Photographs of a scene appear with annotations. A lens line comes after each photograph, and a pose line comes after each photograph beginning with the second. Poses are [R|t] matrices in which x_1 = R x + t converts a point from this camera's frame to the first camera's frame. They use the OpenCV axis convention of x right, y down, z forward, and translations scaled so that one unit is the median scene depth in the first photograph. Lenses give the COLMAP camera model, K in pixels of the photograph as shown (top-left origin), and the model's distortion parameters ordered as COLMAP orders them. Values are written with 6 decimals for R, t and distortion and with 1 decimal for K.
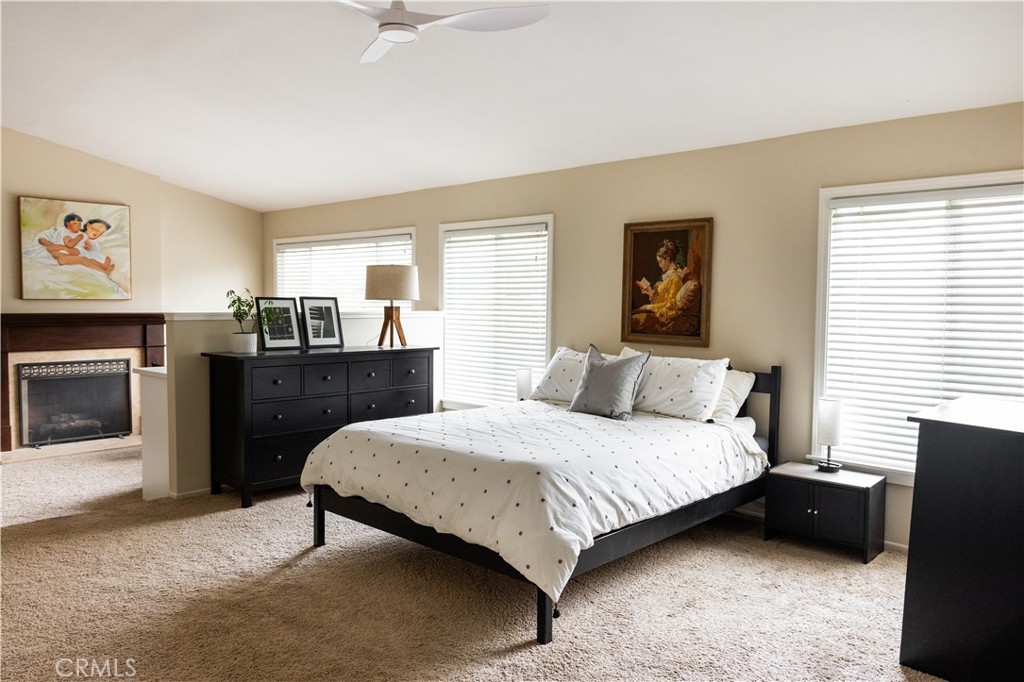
lens RADIAL K [[695.2, 0, 512.0], [0, 695.2, 341.0], [0, 0, 1]] dist [0.004060, 0.006243]
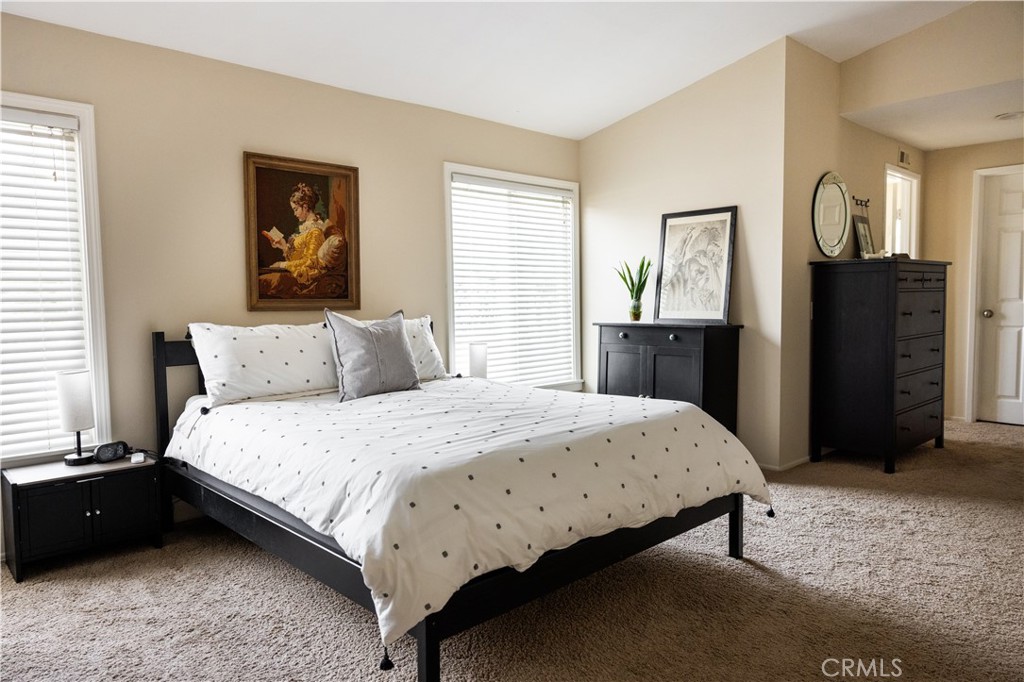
lens RADIAL K [[695.2, 0, 512.0], [0, 695.2, 341.0], [0, 0, 1]] dist [0.004060, 0.006243]
pose [[0.092293, -0.070910, 0.993204, -0.586262], [0.072189, 0.995313, 0.064353, 0.005516], [-0.993112, 0.065759, 0.096979, 0.682312]]
